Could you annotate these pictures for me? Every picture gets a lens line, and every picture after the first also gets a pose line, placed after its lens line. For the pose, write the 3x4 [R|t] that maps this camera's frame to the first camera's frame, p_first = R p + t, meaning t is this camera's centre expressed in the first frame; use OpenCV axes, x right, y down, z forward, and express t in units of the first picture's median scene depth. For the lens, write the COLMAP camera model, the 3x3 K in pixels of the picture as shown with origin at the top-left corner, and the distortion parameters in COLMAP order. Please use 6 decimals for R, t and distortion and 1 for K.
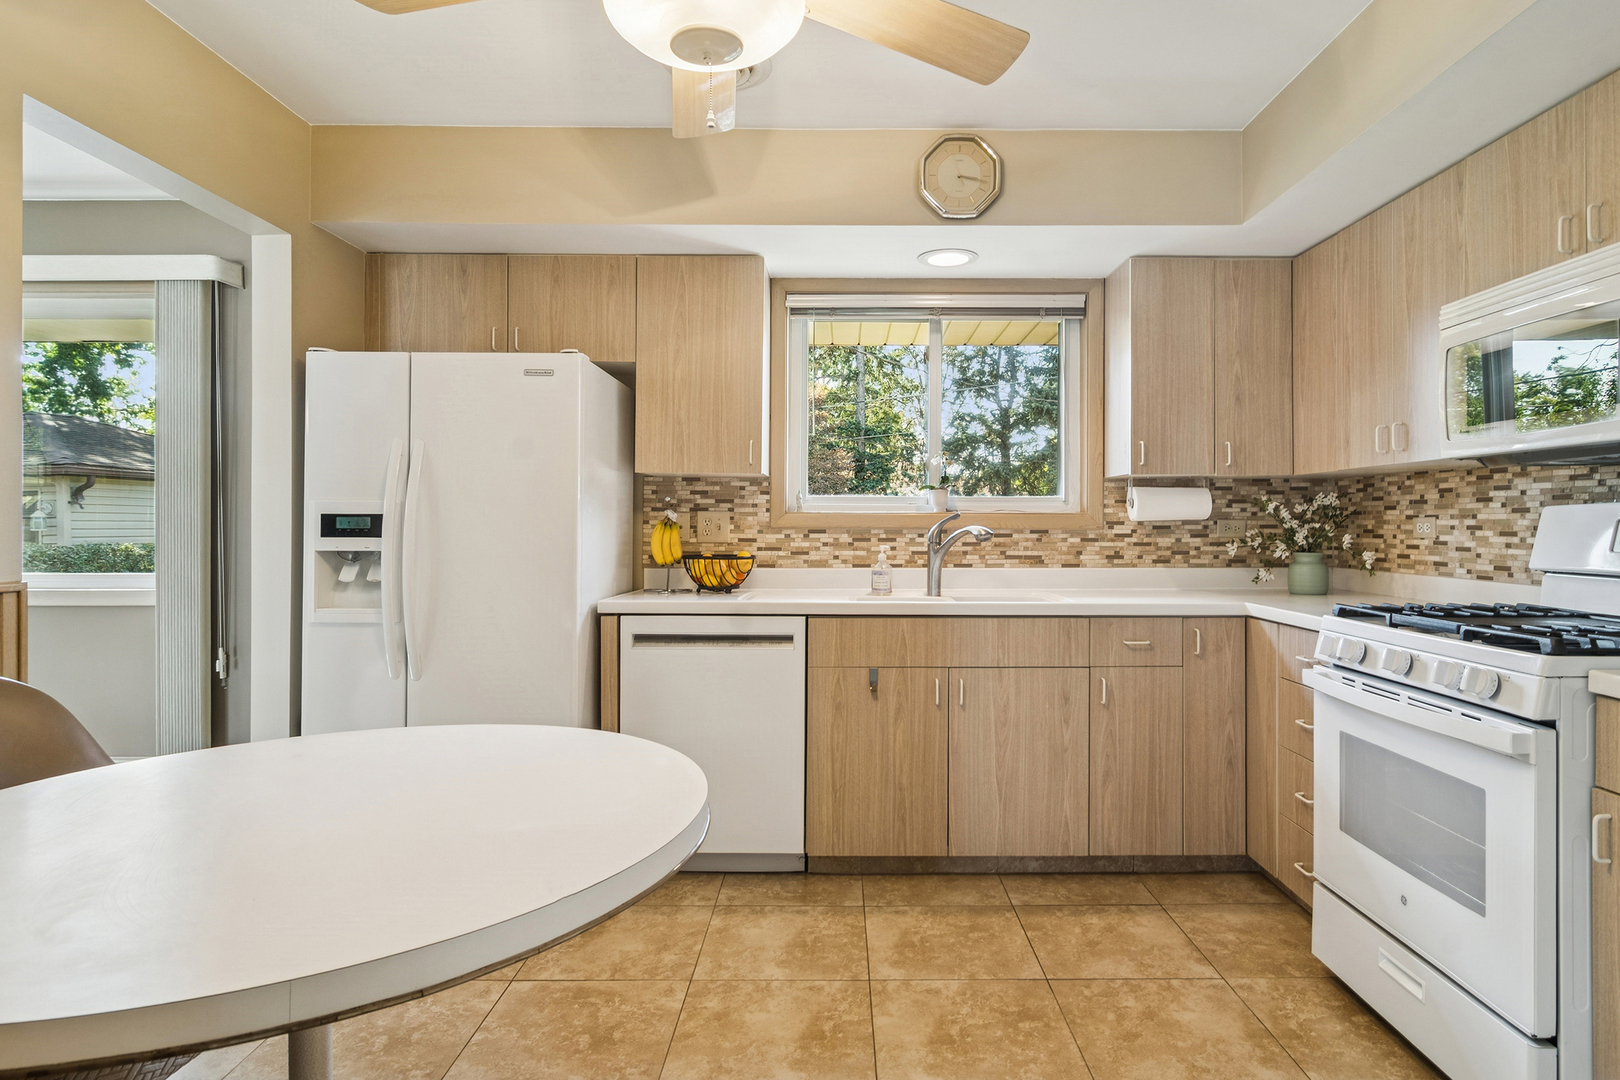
lens RADIAL K [[906.4, 0, 810.7], [0, 906.4, 517.9], [0, 0, 1]] dist [-0.002796, -0.001114]
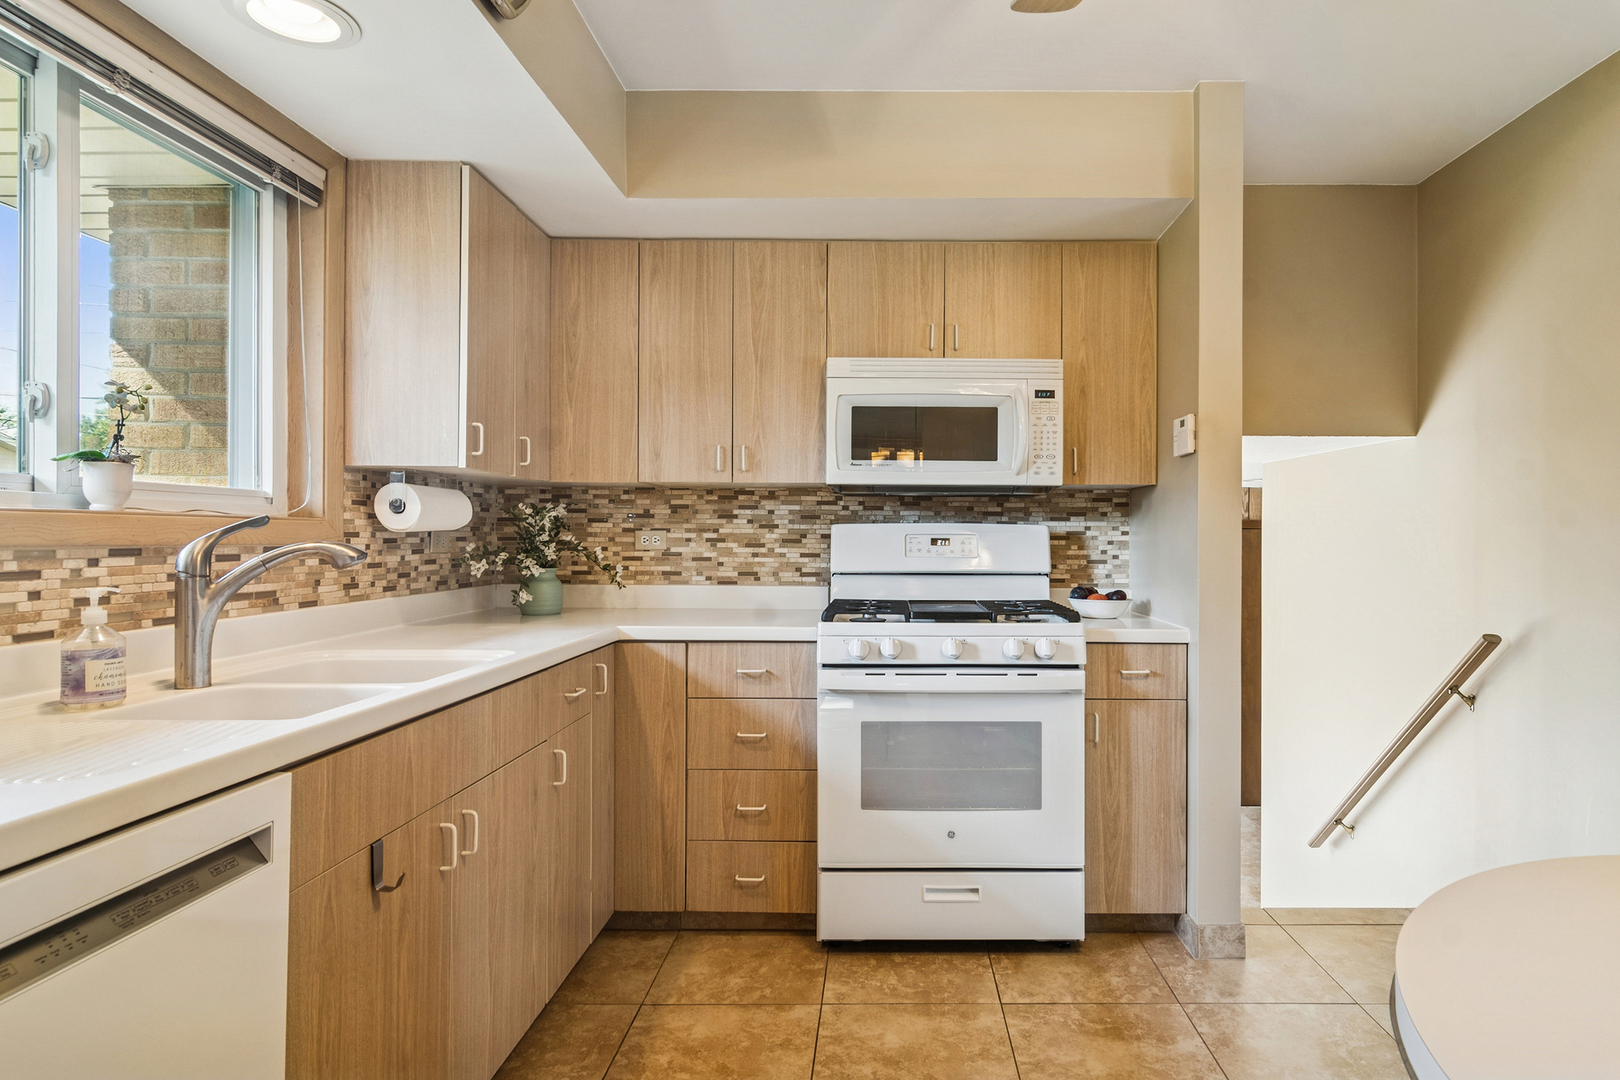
lens RADIAL K [[910.8, 0, 923.3], [0, 910.8, 530.4], [0, 0, 1]] dist [-0.001304, 0.000057]
pose [[-0.044791, 0.005417, 0.998982, -0.413846], [-0.011467, 0.999917, -0.005936, 0.002020], [-0.998931, -0.011721, -0.044725, 0.730238]]
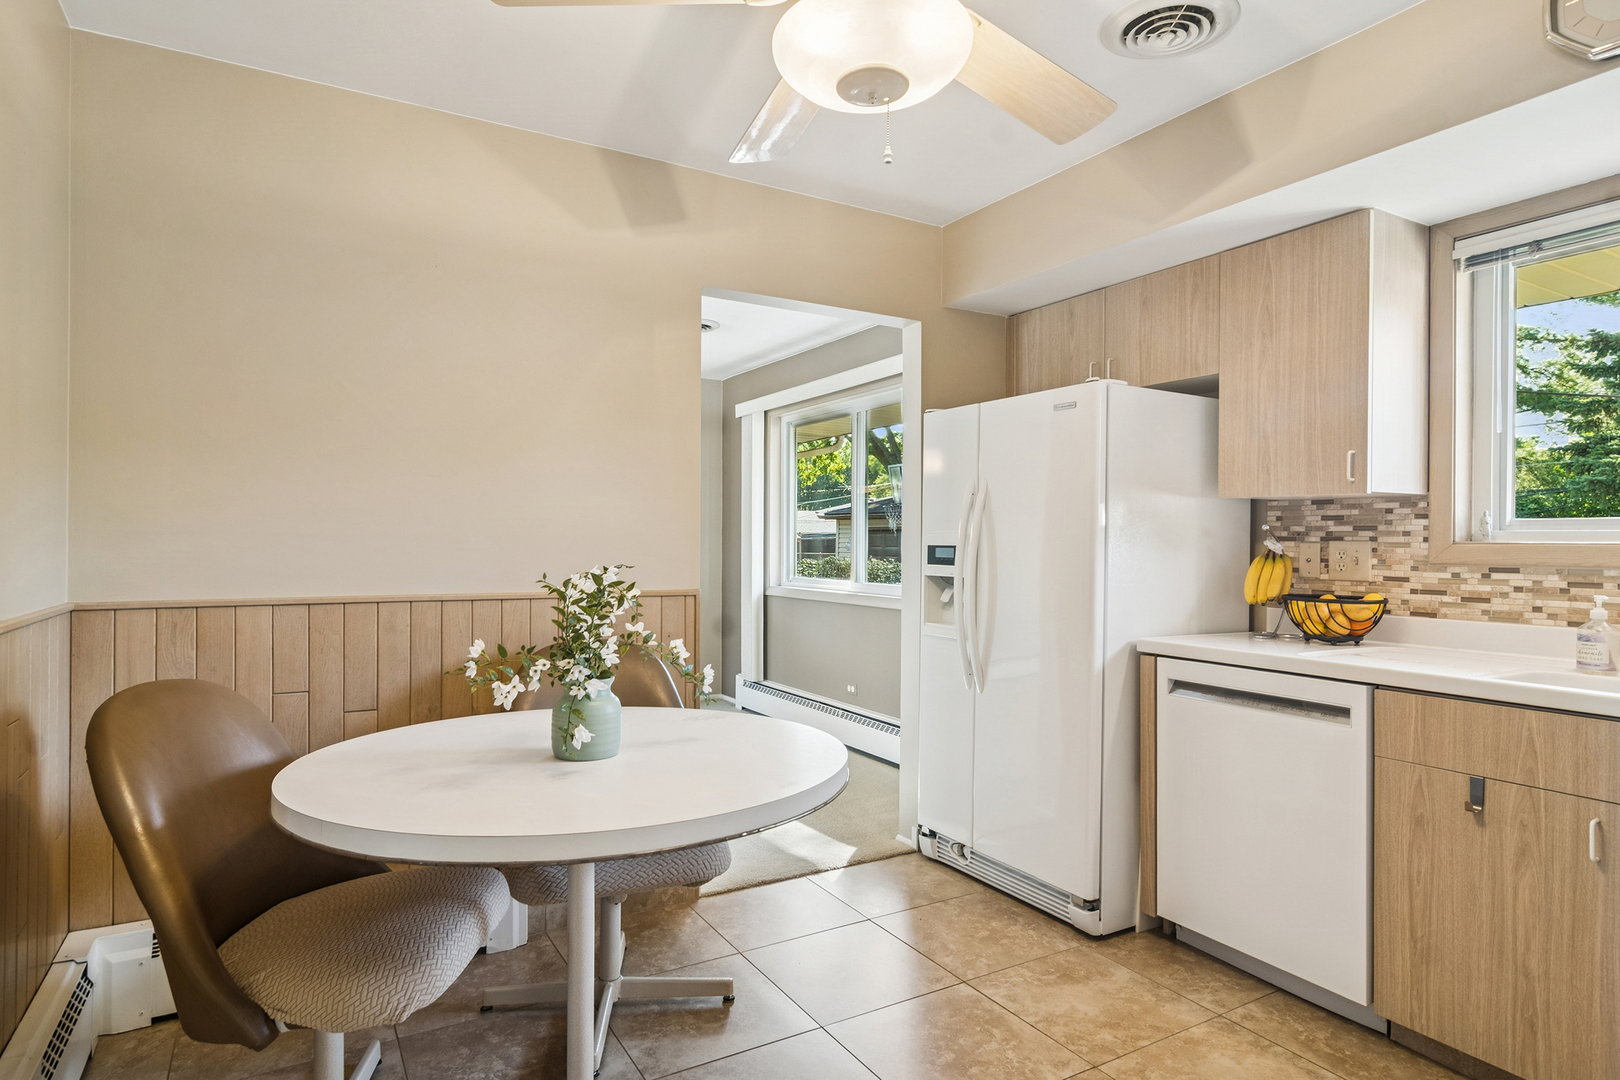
lens RADIAL K [[867.5, 0, 801.3], [0, 867.5, 533.7], [0, 0, 1]] dist [-0.003698, 0.000984]
pose [[0.515803, -0.007867, -0.856671, 0.357900], [0.001564, 0.999965, -0.008241, -0.010087], [0.856706, 0.002911, 0.515797, 0.237372]]
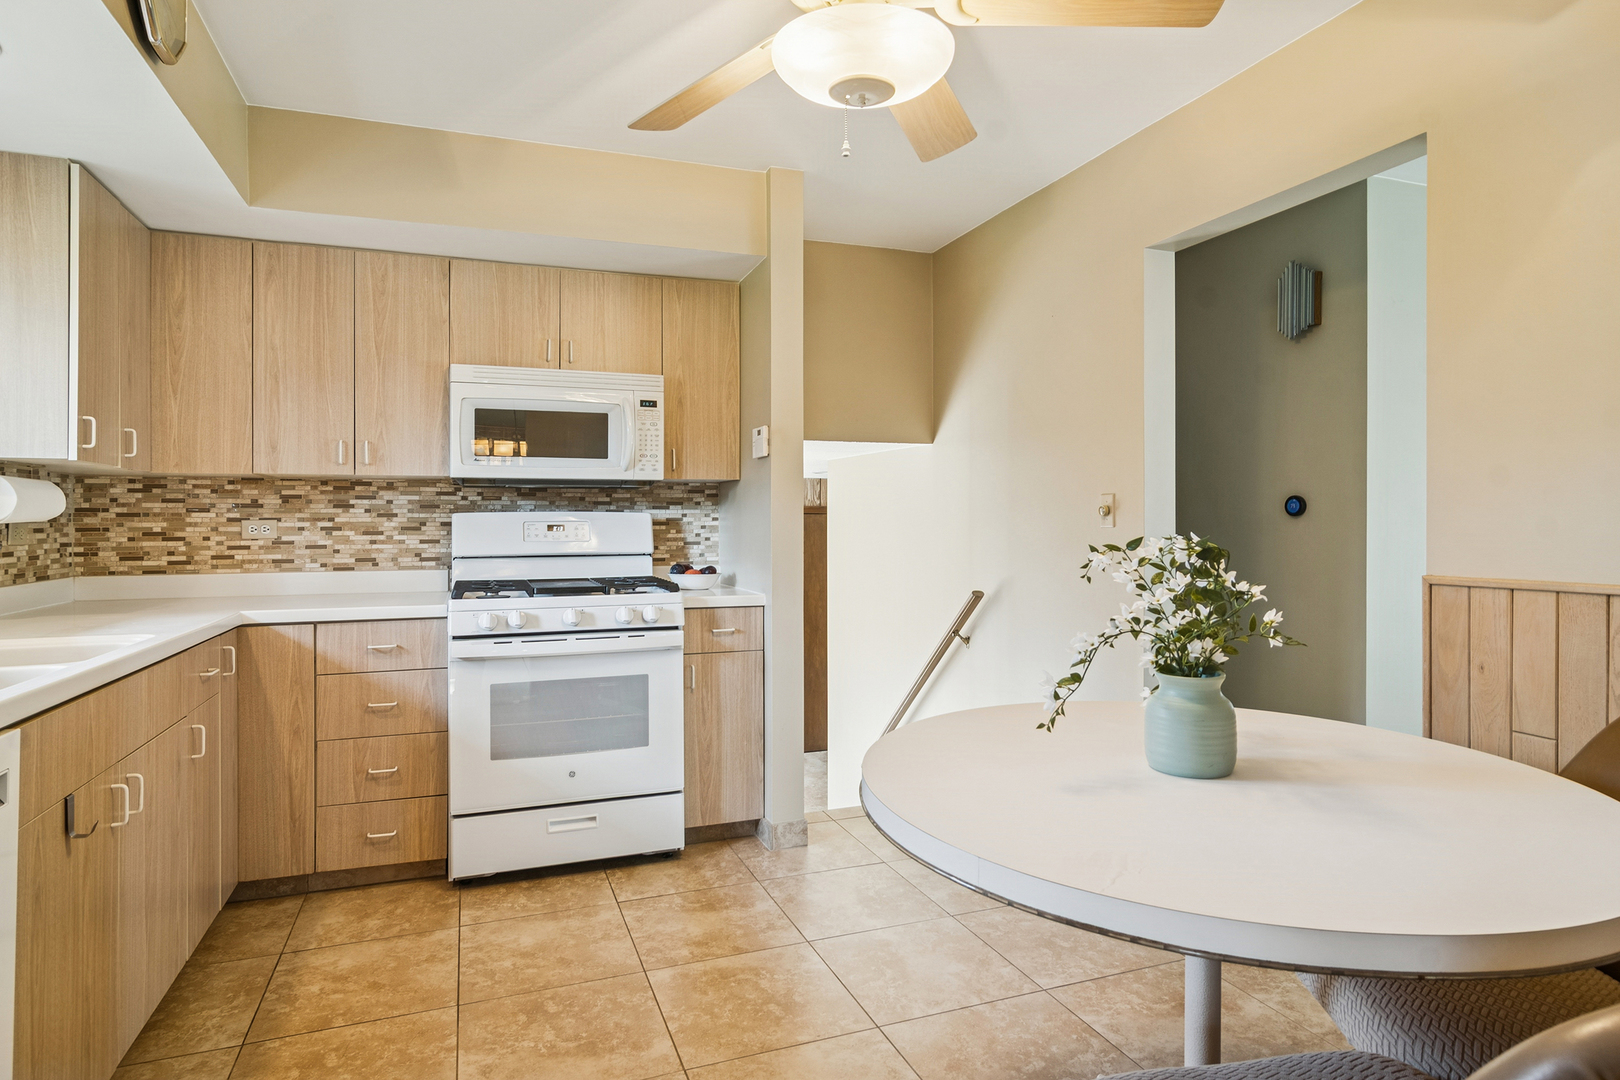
lens RADIAL K [[891.9, 0, 837.3], [0, 891.9, 512.2], [0, 0, 1]] dist [0.000294, 0.000456]
pose [[-0.386609, 0.009836, 0.922191, -0.593662], [-0.002834, 0.999926, -0.011853, 0.000863], [-0.922240, -0.007196, -0.386552, 0.776025]]
